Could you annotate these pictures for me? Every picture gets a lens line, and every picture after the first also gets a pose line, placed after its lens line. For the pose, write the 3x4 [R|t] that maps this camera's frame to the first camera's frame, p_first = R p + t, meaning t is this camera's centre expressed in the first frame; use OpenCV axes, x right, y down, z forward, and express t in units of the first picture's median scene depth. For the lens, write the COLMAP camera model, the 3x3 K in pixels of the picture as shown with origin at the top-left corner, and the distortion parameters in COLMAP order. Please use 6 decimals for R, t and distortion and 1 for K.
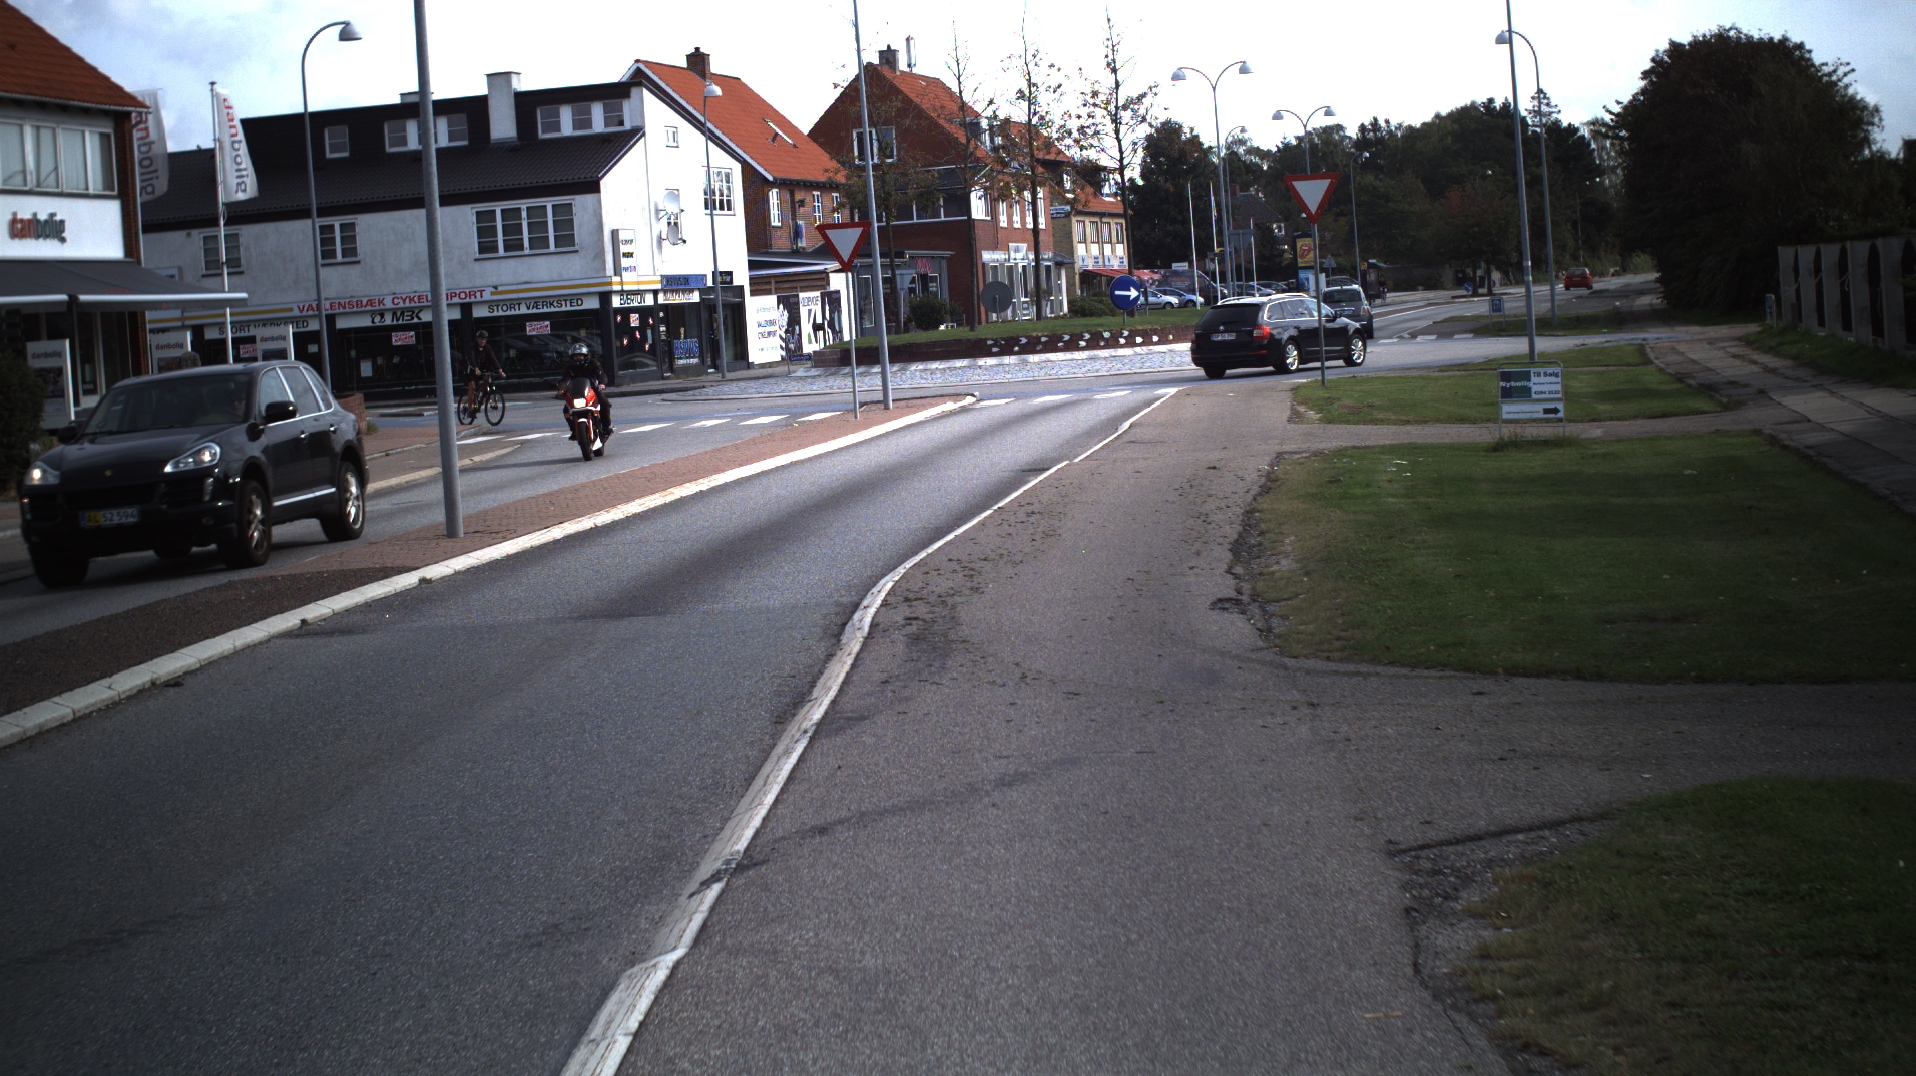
lens RADIAL K [[3425.5, 0, 958.0], [0, 3425.5, 538.0], [0, 0, 1]] dist [-0.302002, 0.480850]
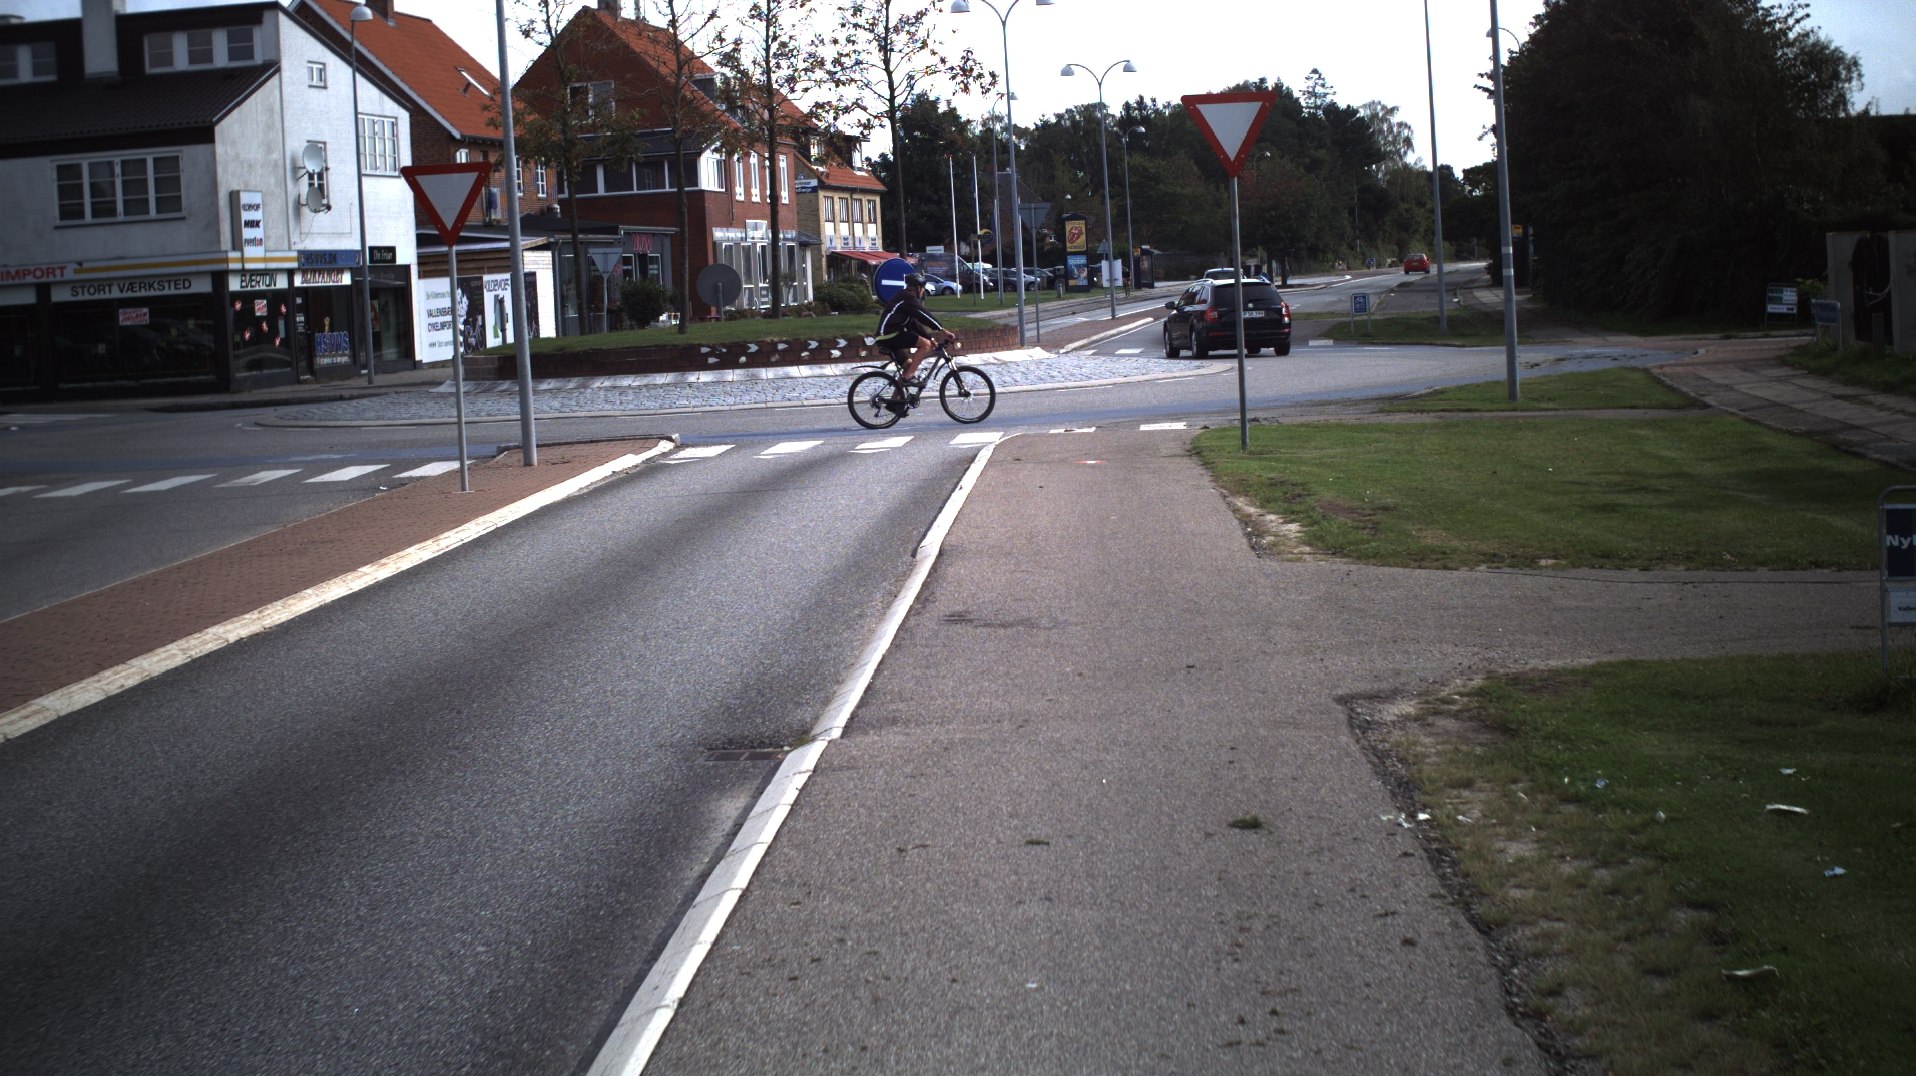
lens RADIAL K [[3425.5, 0, 958.0], [0, 3425.5, 538.0], [0, 0, 1]] dist [-0.302002, 0.480850]
pose [[0.997075, 0.011066, 0.075625, 0.006389], [-0.011440, 0.999924, 0.004514, -0.016777], [-0.075569, -0.005366, 0.997126, 0.220360]]
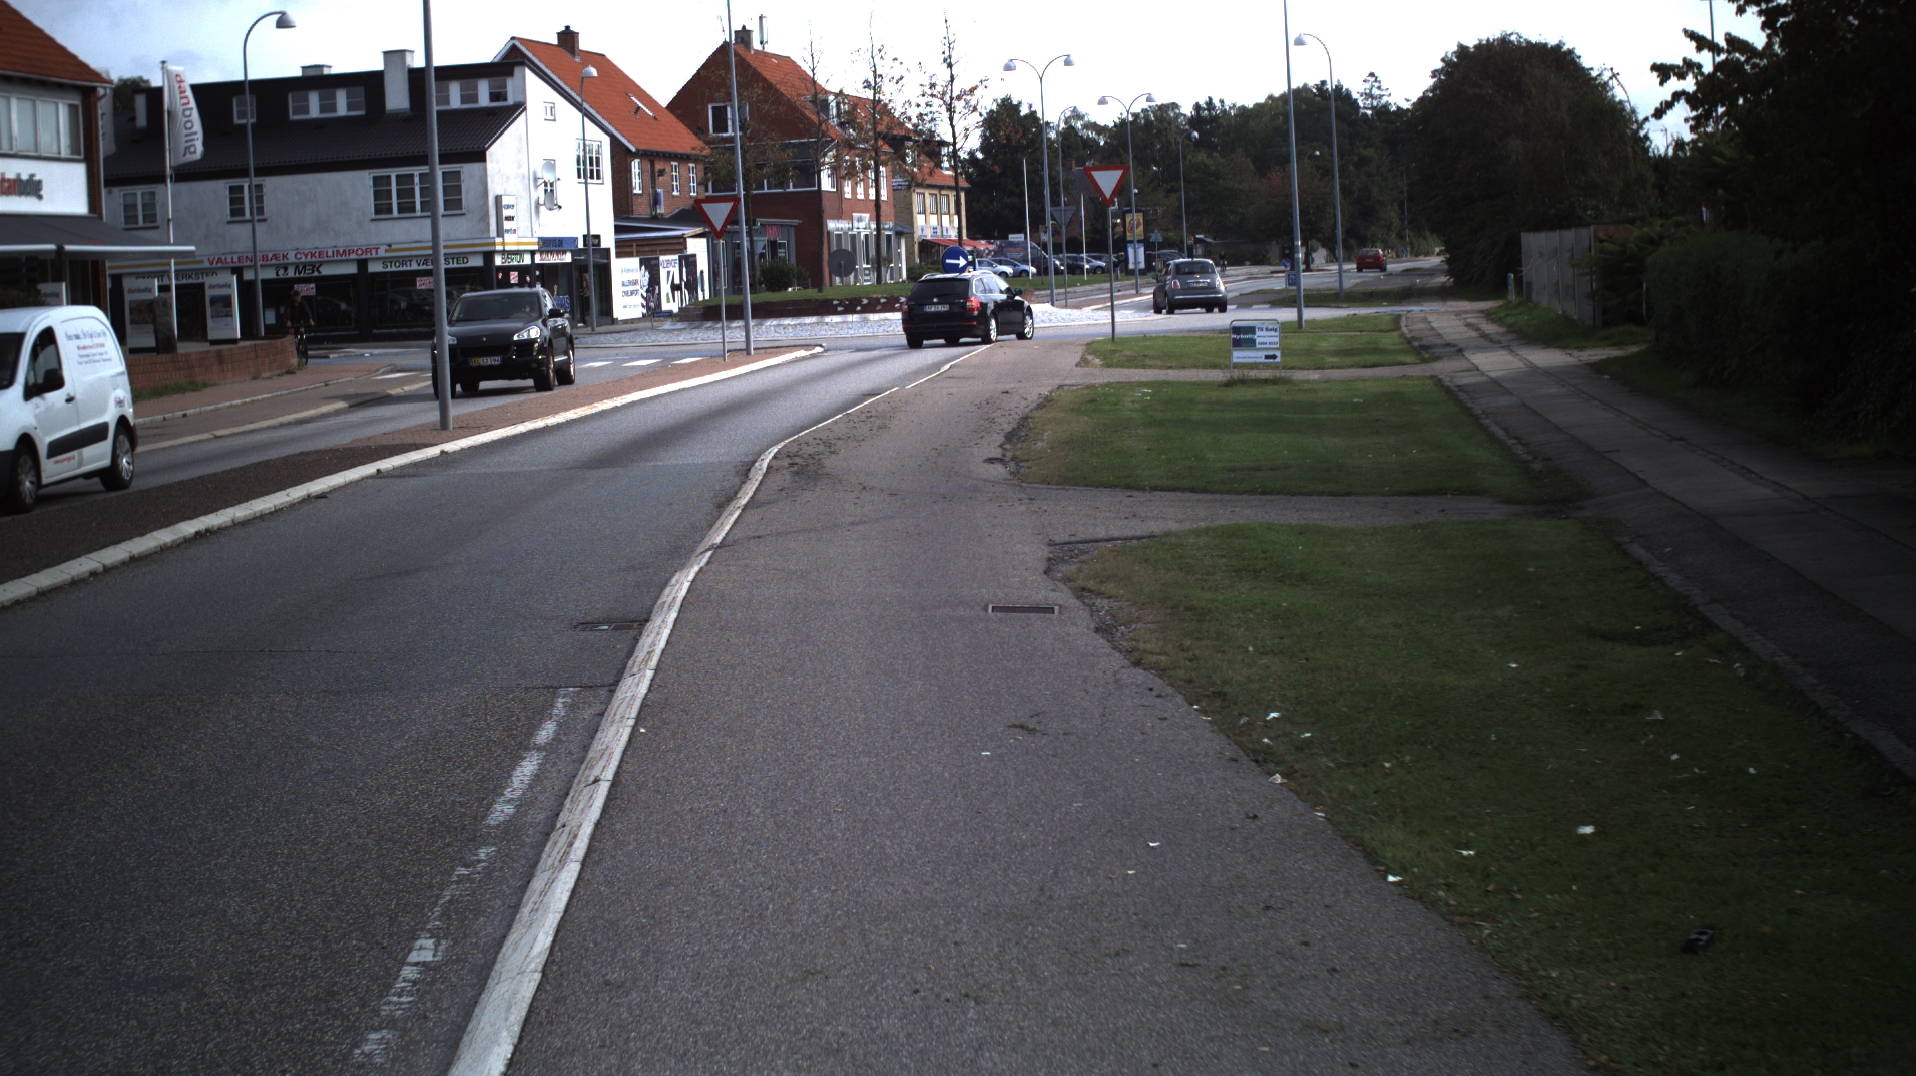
lens RADIAL K [[3425.5, 0, 958.0], [0, 3425.5, 538.0], [0, 0, 1]] dist [-0.302002, 0.480850]
pose [[0.998691, 0.018006, 0.047883, -0.002414], [-0.018458, 0.999789, 0.009013, 0.008067], [-0.047711, -0.009885, 0.998812, -0.110499]]
